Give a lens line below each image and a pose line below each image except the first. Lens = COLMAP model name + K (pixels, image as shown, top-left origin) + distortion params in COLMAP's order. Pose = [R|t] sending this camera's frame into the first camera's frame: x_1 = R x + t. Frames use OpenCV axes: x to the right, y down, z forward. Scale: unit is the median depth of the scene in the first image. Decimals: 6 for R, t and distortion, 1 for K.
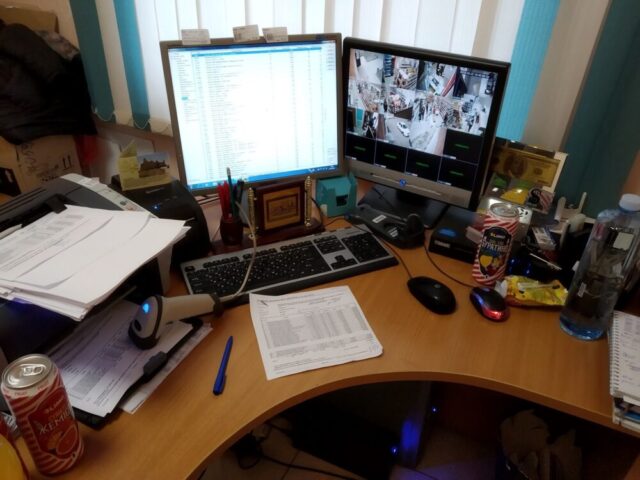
lens RADIAL K [[495.8, 0, 317.8], [0, 495.8, 245.1], [0, 0, 1]] dist [0.022844, -0.042954]
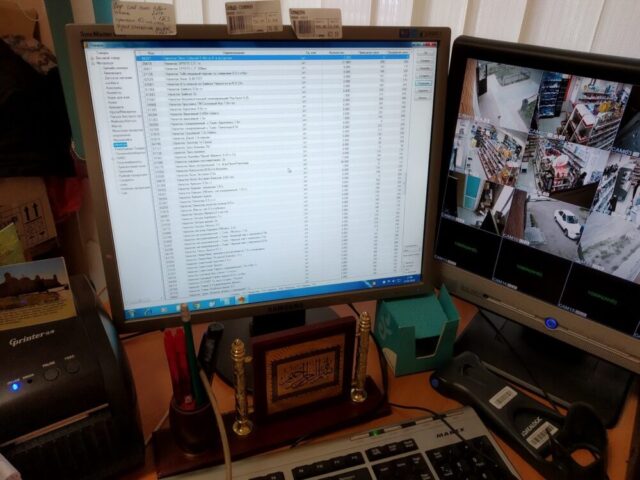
lens RADIAL K [[495.8, 0, 318.0], [0, 495.8, 236.9], [0, 0, 1]] dist [0.022844, -0.042954]
pose [[0.992503, 0.065903, -0.102928, -0.019059], [-0.073370, 0.994808, -0.070522, -0.173315], [0.097746, 0.077545, 0.992186, 0.508604]]
